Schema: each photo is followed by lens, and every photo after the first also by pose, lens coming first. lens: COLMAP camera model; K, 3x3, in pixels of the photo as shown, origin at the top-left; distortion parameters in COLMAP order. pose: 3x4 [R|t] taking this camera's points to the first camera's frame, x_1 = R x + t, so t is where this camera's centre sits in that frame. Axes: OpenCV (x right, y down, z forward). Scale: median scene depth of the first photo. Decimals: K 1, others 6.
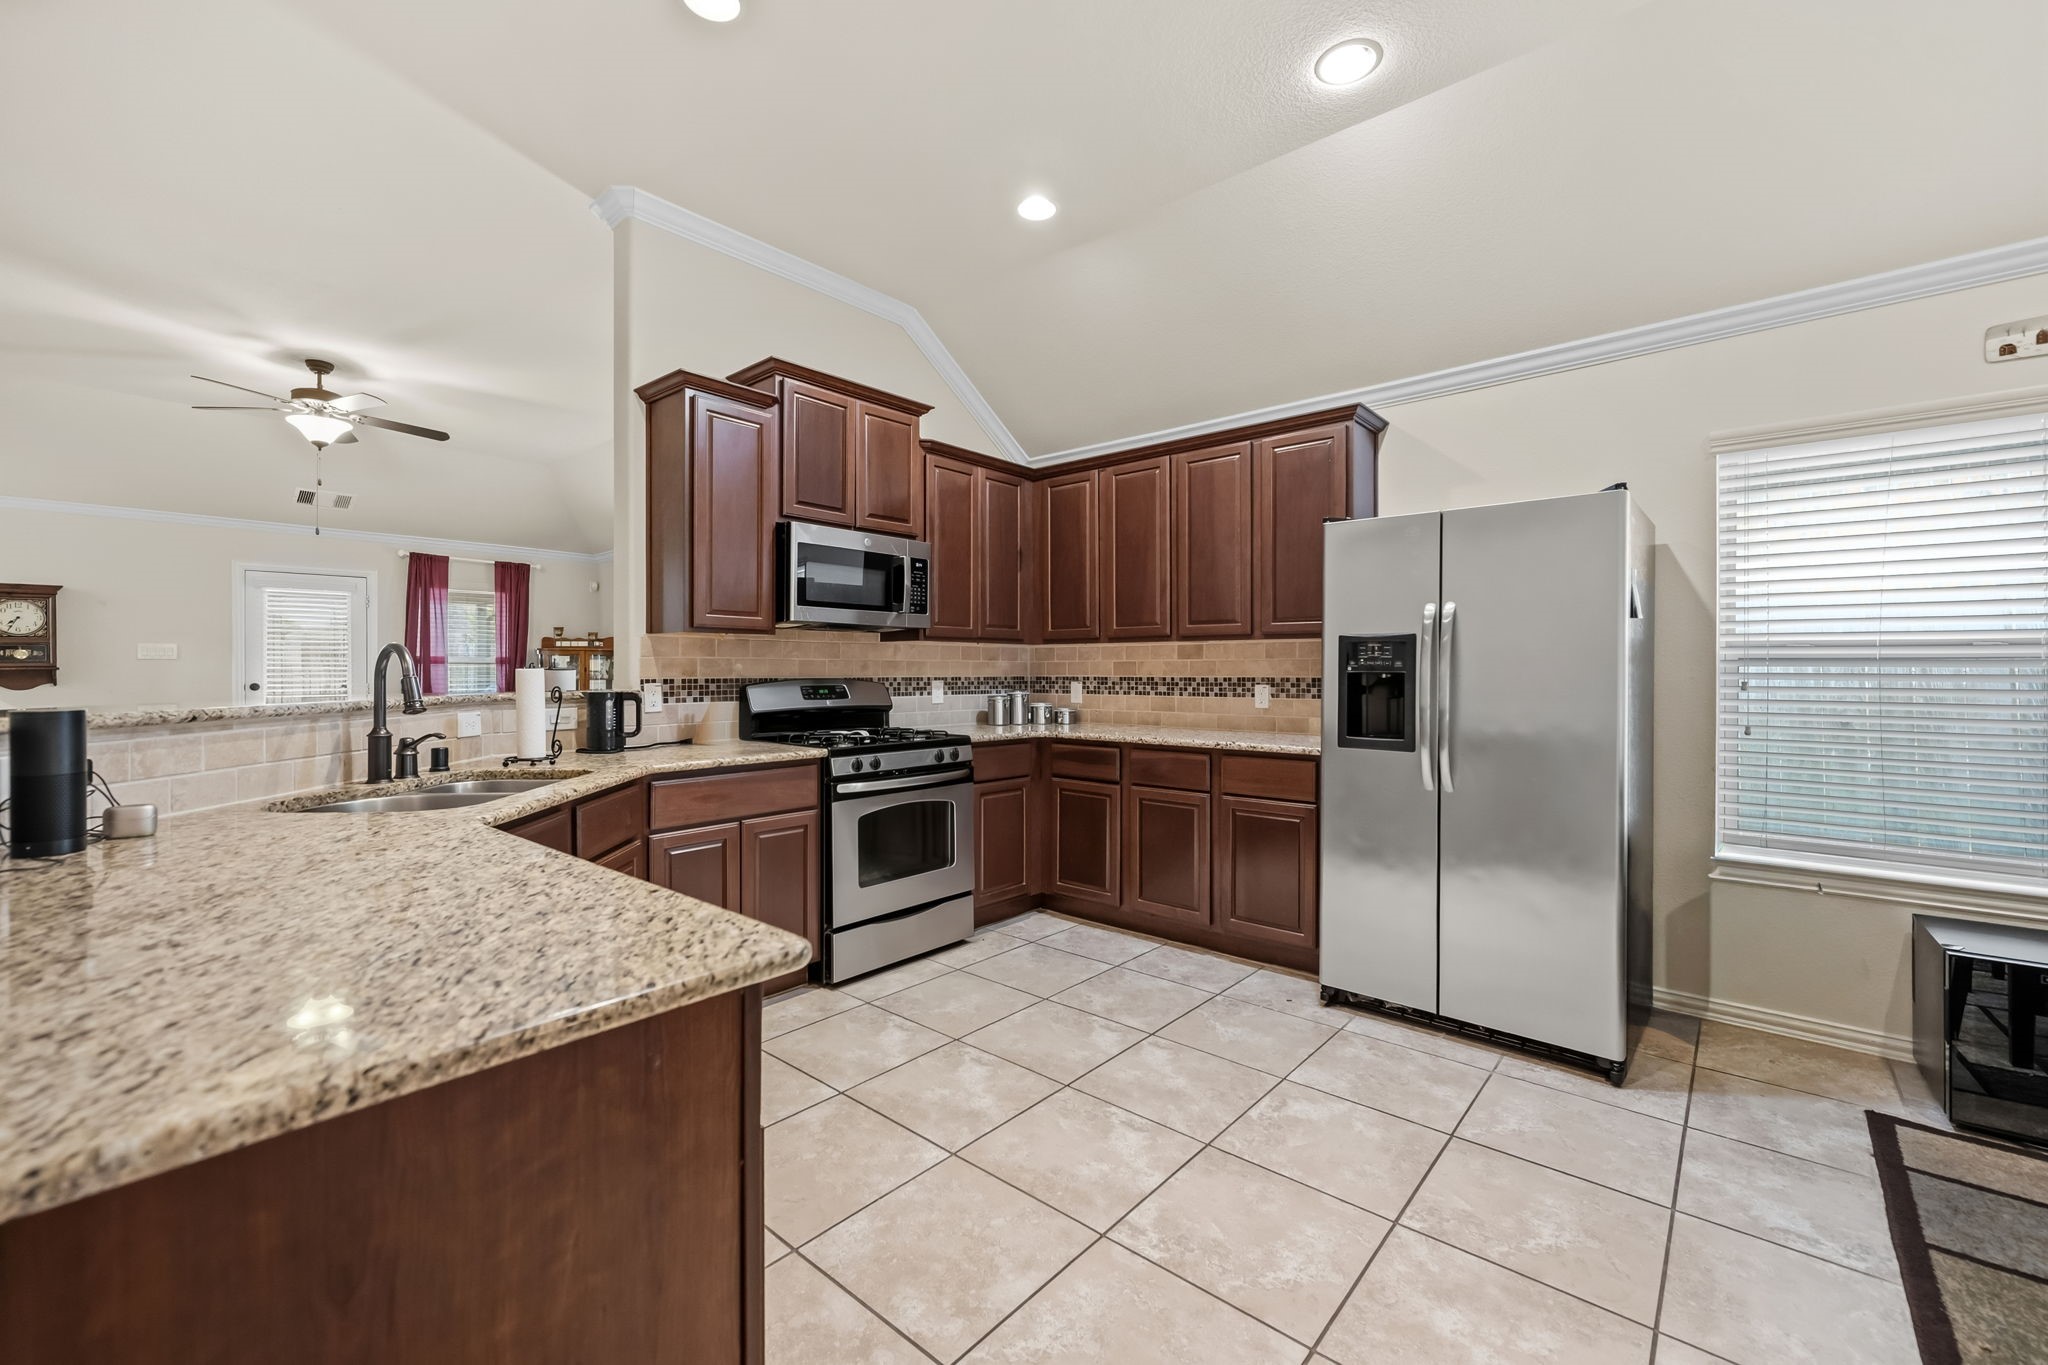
lens RADIAL K [[839.0, 0, 1028.4], [0, 839.0, 676.4], [0, 0, 1]] dist [0.001123, 0.000260]
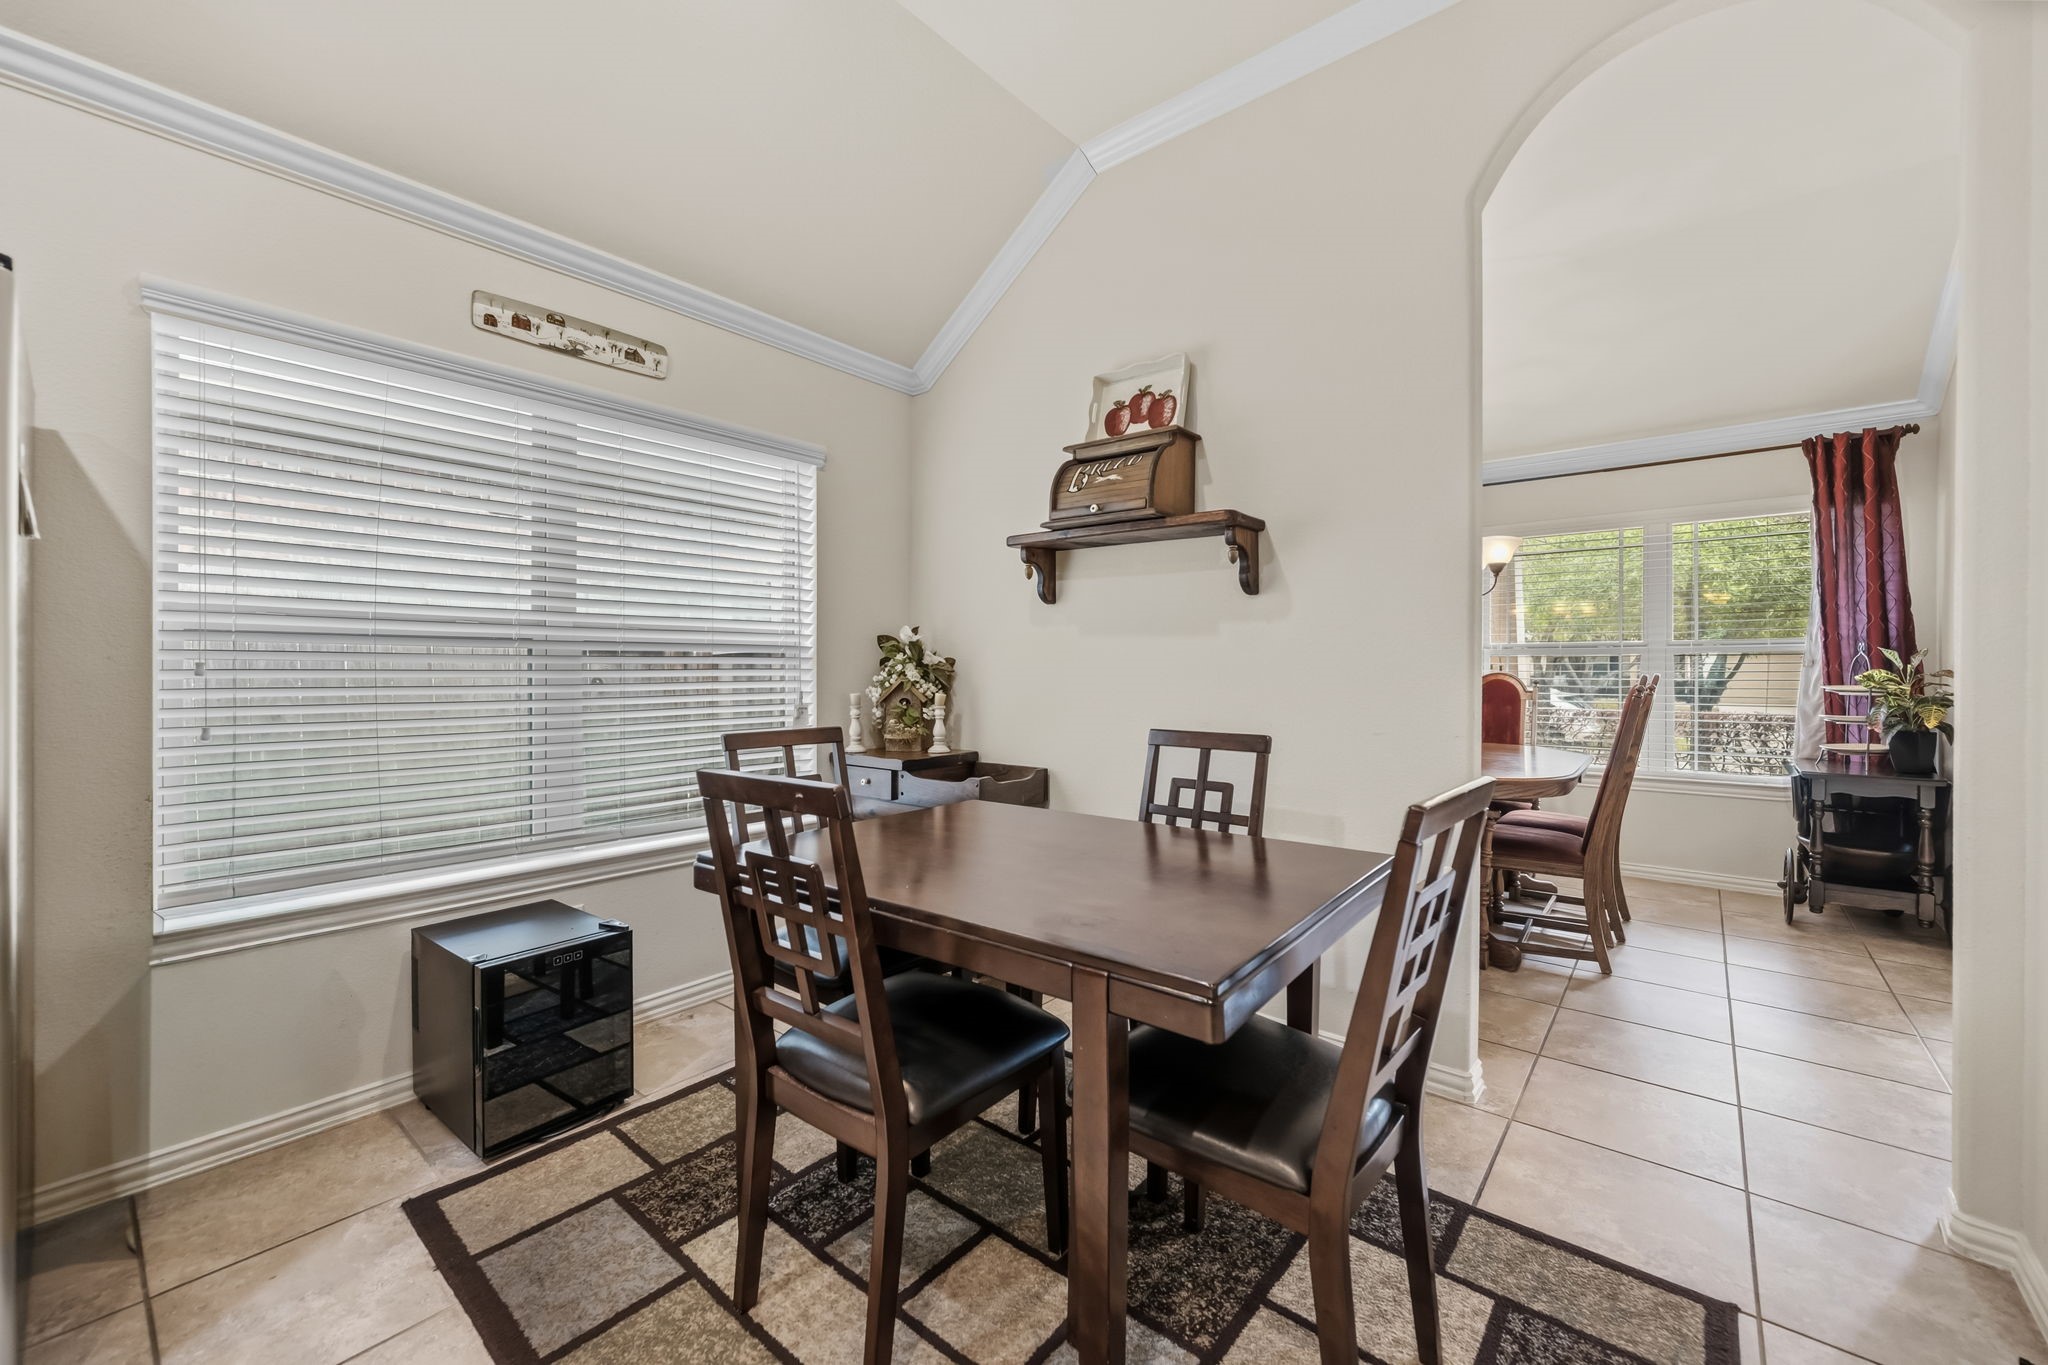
lens RADIAL K [[814.8, 0, 1030.7], [0, 814.8, 667.5], [0, 0, 1]] dist [-0.002017, -0.000228]
pose [[-0.018348, -0.000202, 0.999832, 0.163246], [0.006702, 0.999977, 0.000325, 0.013428], [-0.999809, 0.006707, -0.018346, 0.305954]]
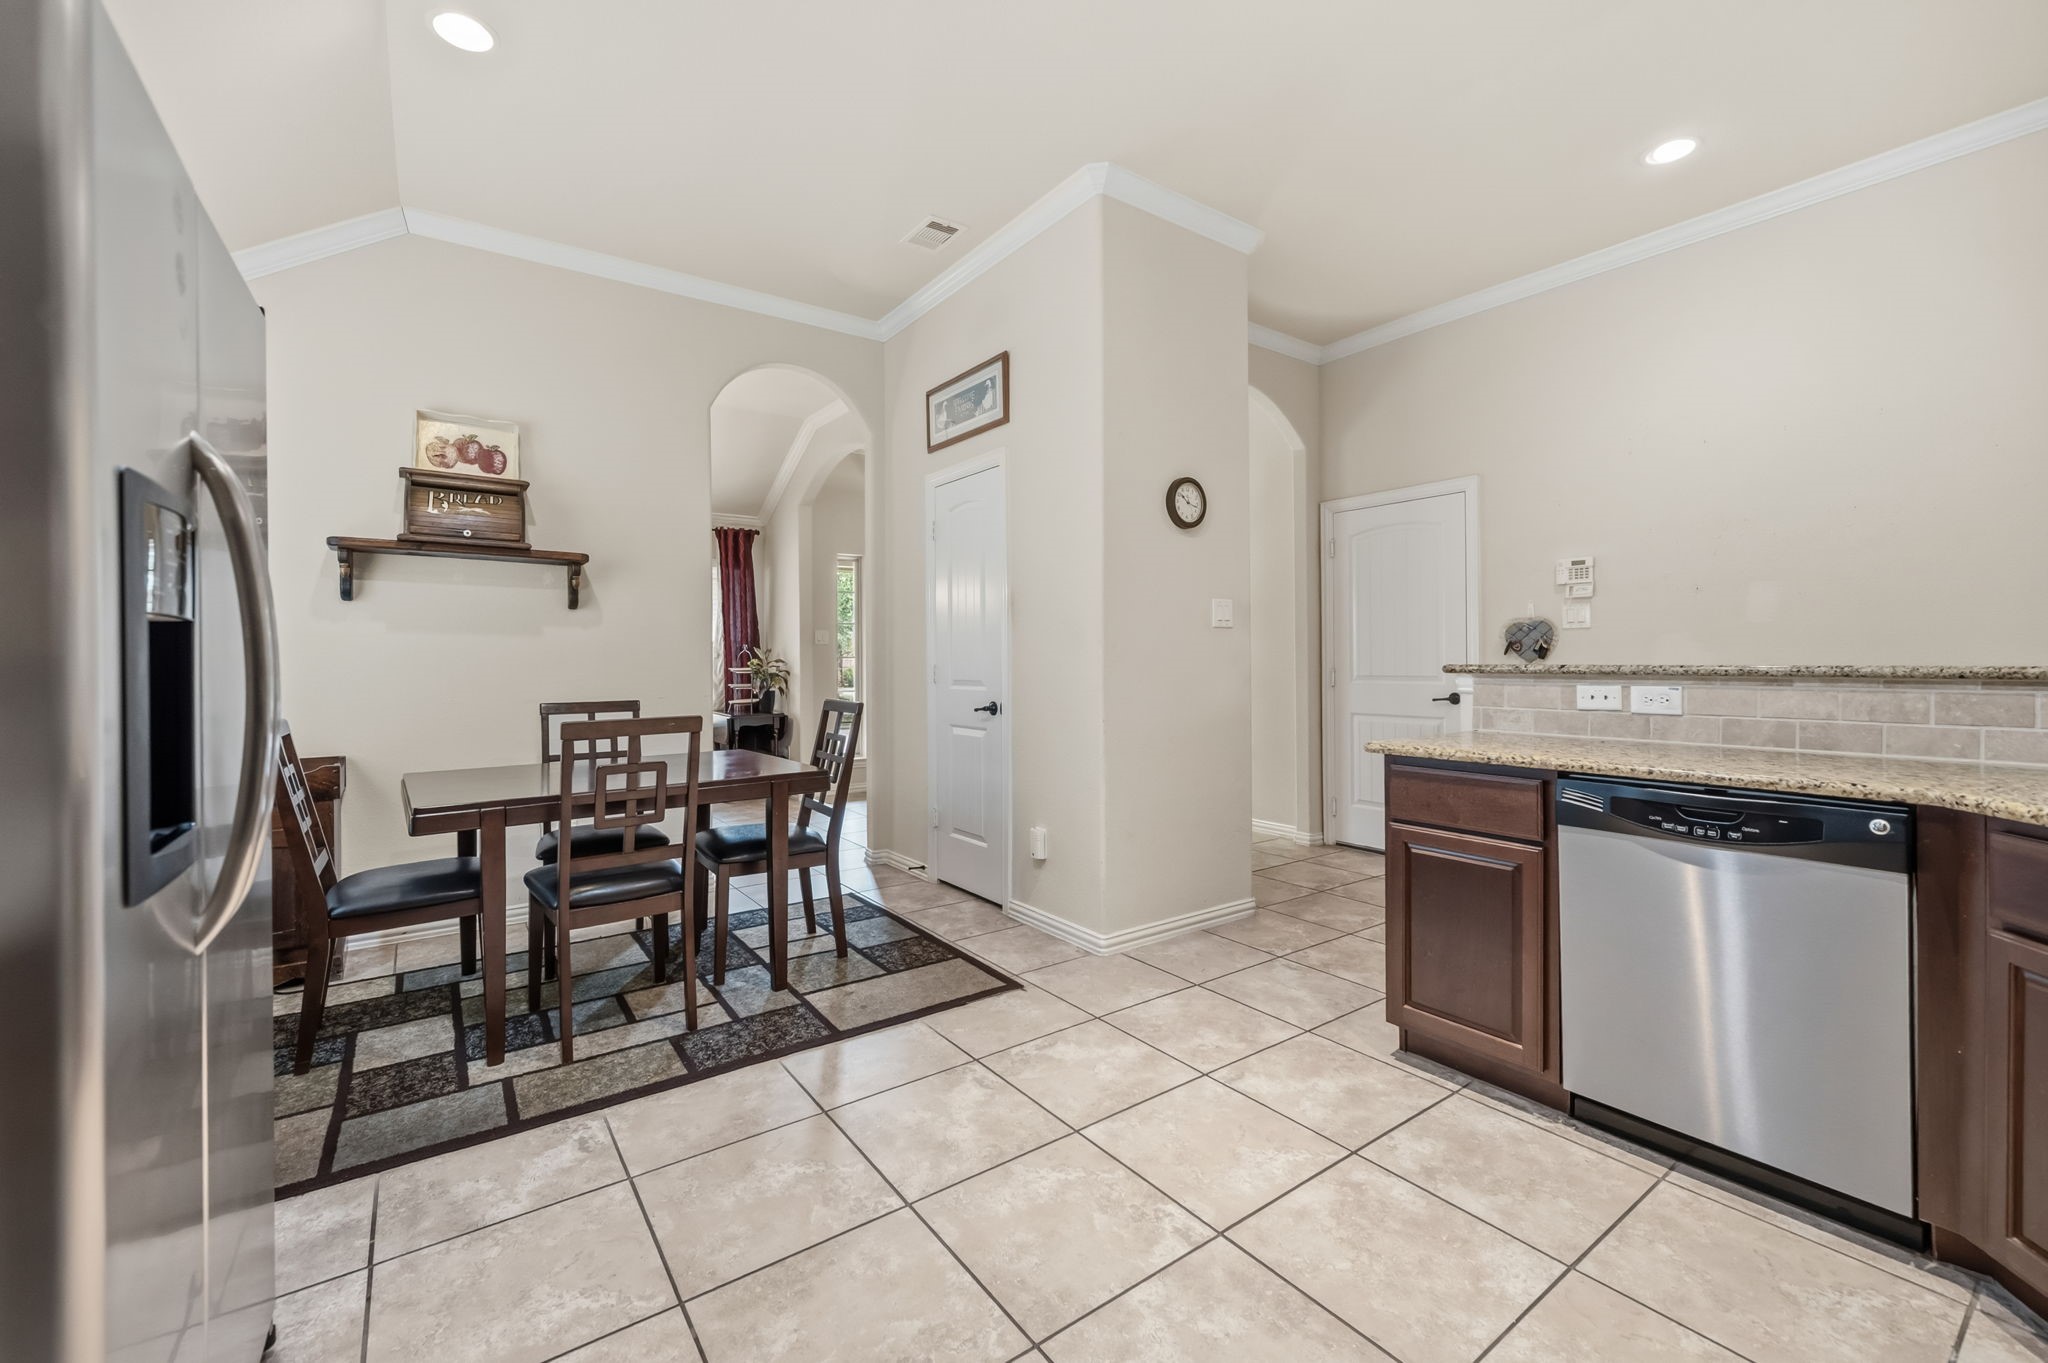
lens RADIAL K [[839.0, 0, 1033.8], [0, 839.0, 661.7], [0, 0, 1]] dist [0.001123, 0.000260]
pose [[-0.973670, 0.003549, 0.227933, 0.043124], [0.006692, 0.999893, 0.013019, 0.007144], [-0.227862, 0.014202, -0.973590, 1.100137]]
